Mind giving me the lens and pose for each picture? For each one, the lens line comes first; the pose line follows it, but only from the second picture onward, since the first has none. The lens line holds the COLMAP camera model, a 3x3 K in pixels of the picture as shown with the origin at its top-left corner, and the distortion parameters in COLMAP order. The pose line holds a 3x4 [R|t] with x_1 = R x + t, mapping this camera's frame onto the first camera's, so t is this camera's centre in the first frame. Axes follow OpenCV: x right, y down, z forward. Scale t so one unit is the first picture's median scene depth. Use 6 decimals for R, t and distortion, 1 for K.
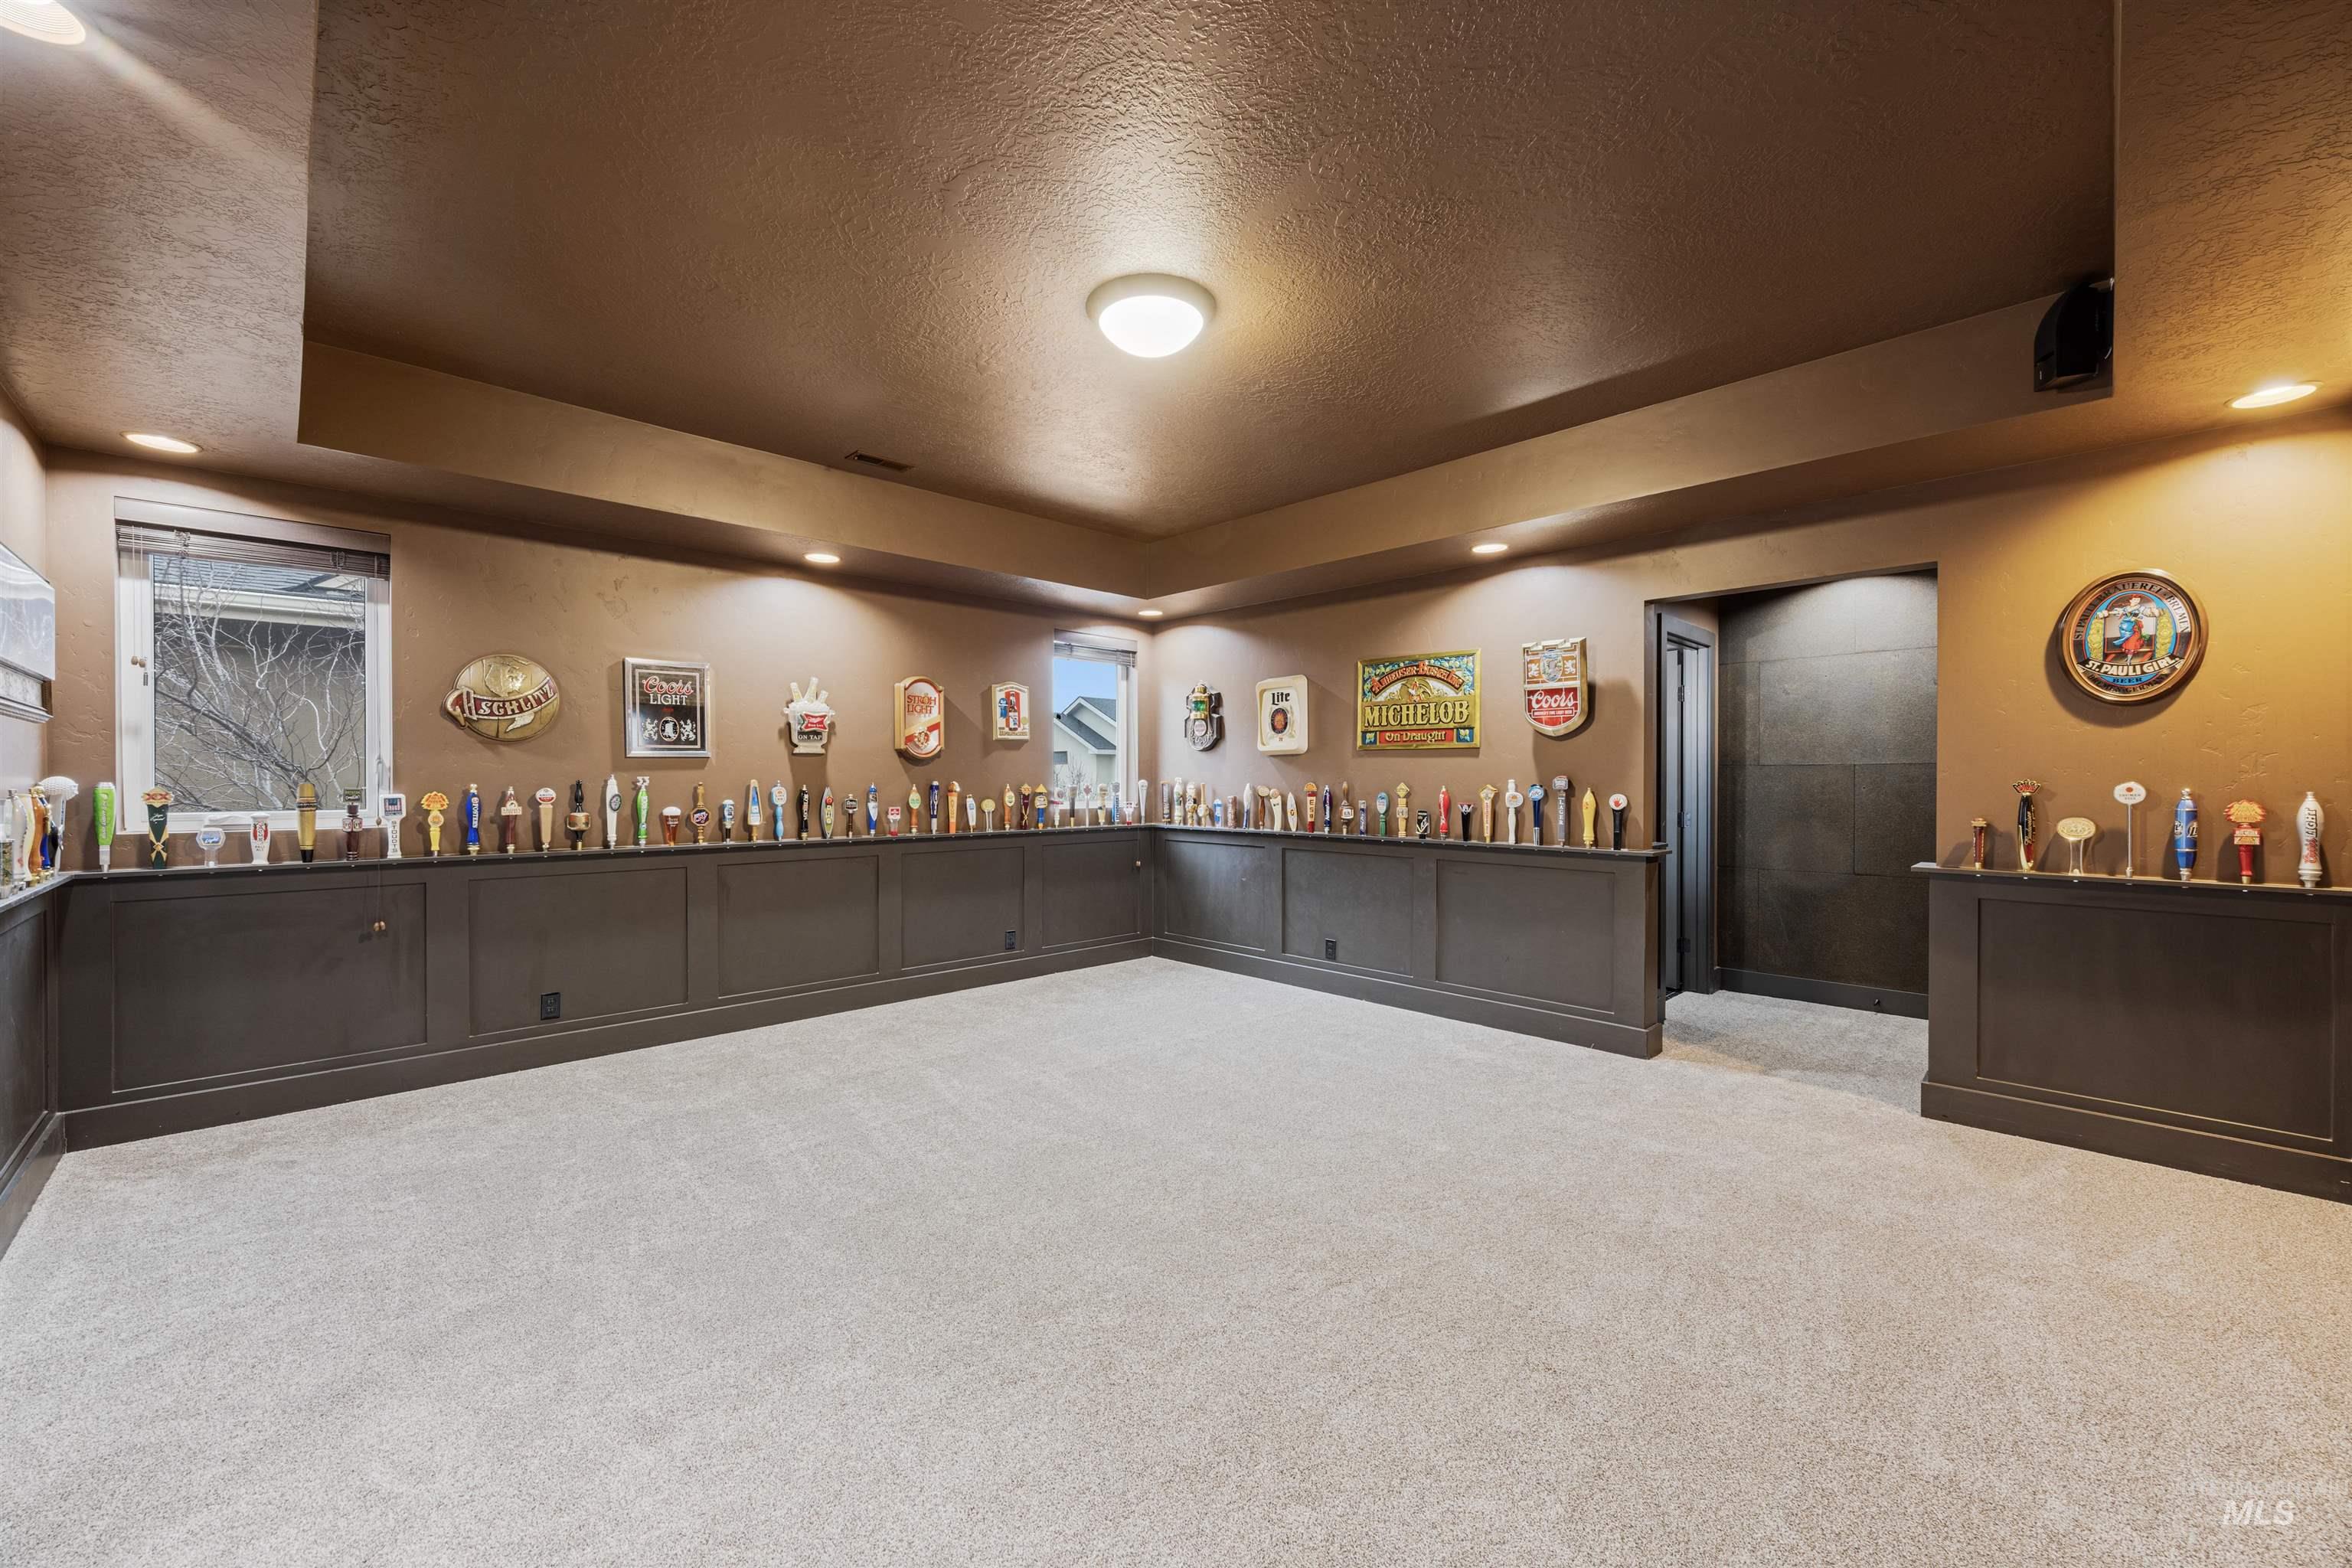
lens RADIAL K [[908.9, 0, 1167.4], [0, 908.9, 785.2], [0, 0, 1]] dist [-0.001786, -0.000048]
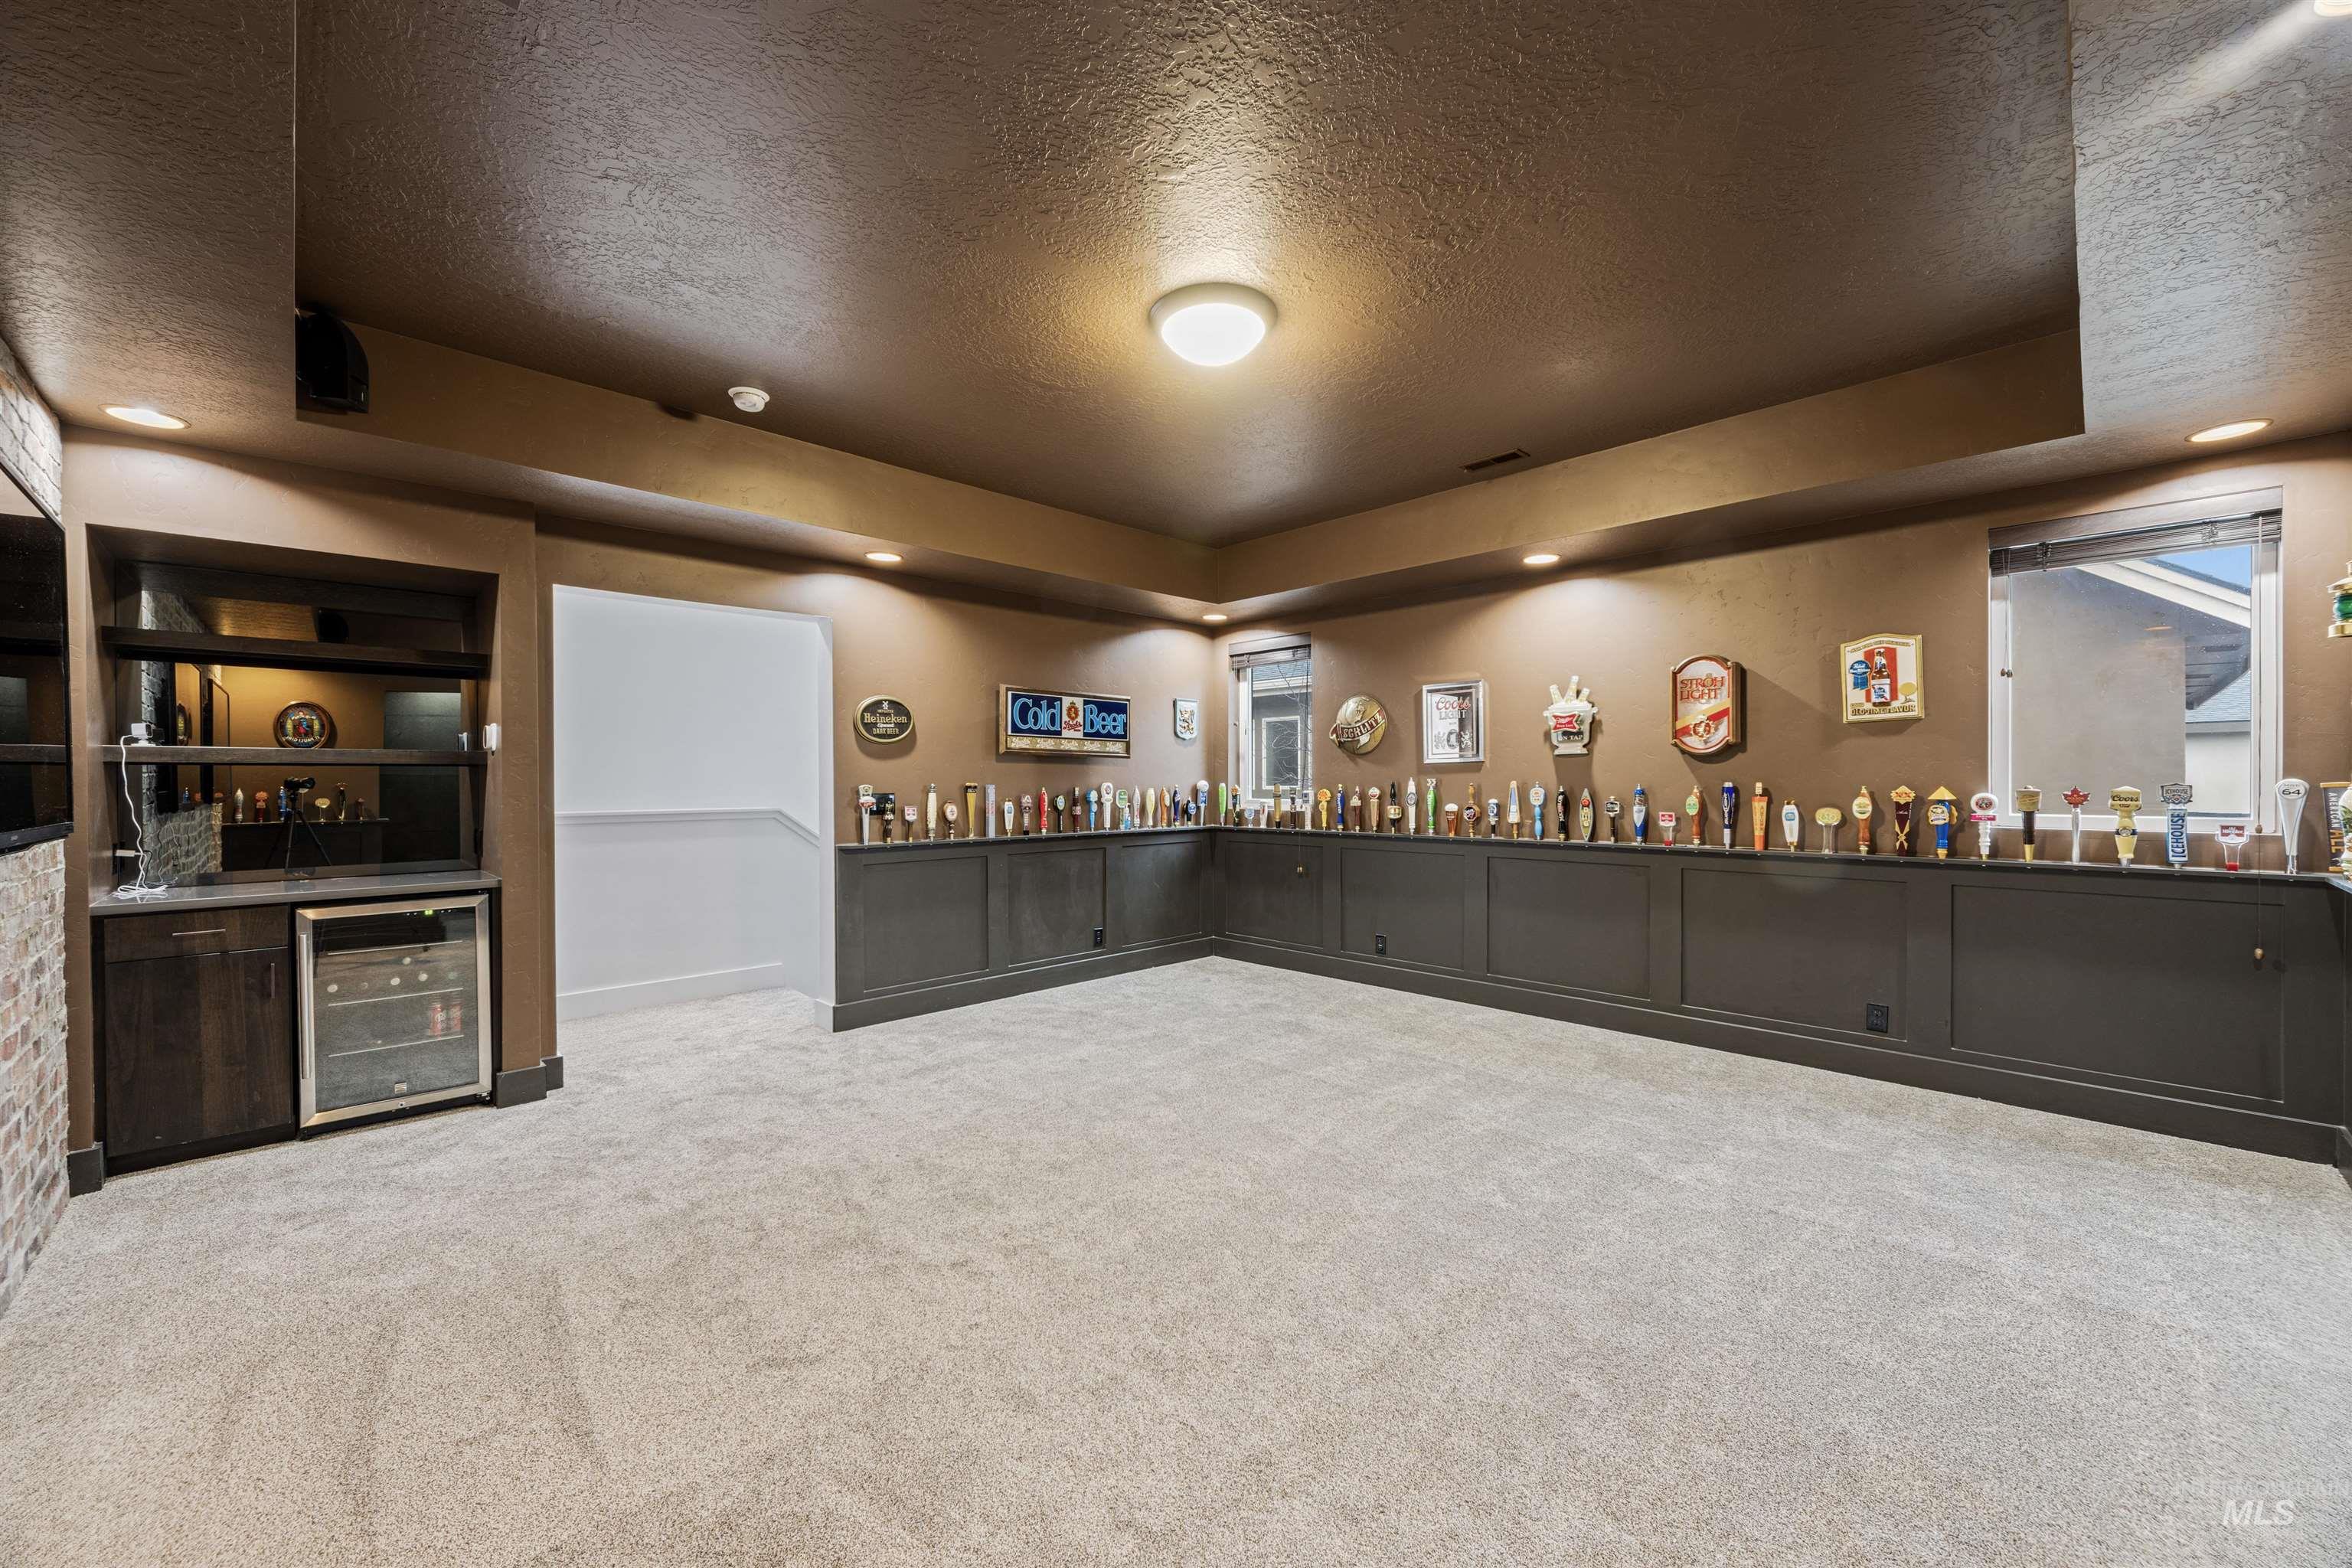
lens RADIAL K [[908.9, 0, 1167.7], [0, 908.9, 787.0], [0, 0, 1]] dist [-0.001786, -0.000048]
pose [[-0.000169, 0.004746, -0.999989, 0.596552], [-0.002438, 0.999986, 0.004747, -0.002961], [0.999997, 0.002439, -0.000158, 0.566471]]
